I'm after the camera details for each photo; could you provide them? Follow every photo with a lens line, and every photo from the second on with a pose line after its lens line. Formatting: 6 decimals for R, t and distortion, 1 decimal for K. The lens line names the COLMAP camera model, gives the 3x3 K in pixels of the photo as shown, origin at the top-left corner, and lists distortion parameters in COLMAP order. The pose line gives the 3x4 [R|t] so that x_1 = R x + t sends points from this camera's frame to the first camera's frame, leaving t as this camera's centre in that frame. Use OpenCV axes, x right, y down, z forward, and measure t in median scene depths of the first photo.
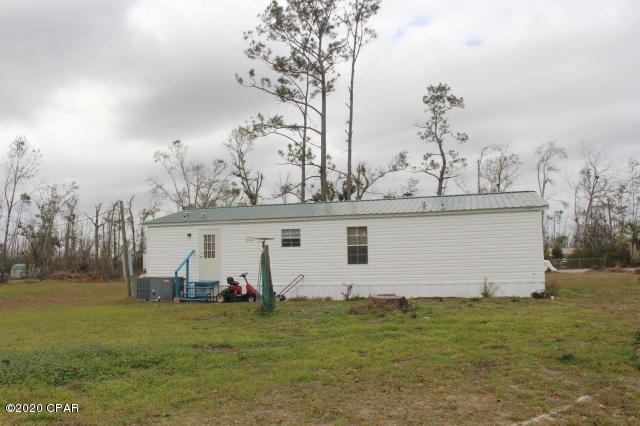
lens RADIAL K [[527.1, 0, 315.6], [0, 527.1, 212.5], [0, 0, 1]] dist [-0.115174, 0.030435]
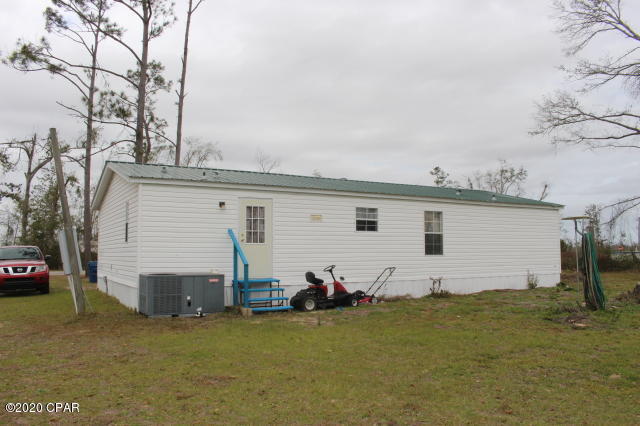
lens RADIAL K [[527.1, 0, 318.7], [0, 527.1, 212.0], [0, 0, 1]] dist [-0.115174, 0.030435]
pose [[0.686566, 0.074322, 0.723259, -0.645959], [-0.076974, 0.996601, -0.029342, 0.065356], [-0.722981, -0.035527, 0.689954, 0.528834]]
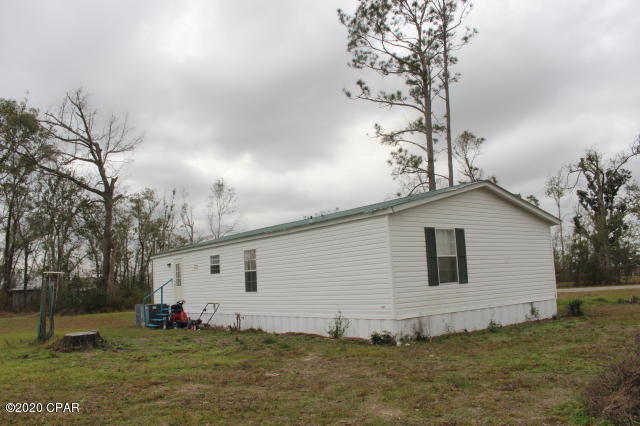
lens RADIAL K [[527.1, 0, 319.0], [0, 527.1, 212.8], [0, 0, 1]] dist [-0.115174, 0.030435]
pose [[0.807464, -0.099946, -0.581388, 0.678551], [0.087807, 0.994927, -0.049086, 0.017720], [0.583345, -0.011415, 0.812144, 0.332356]]
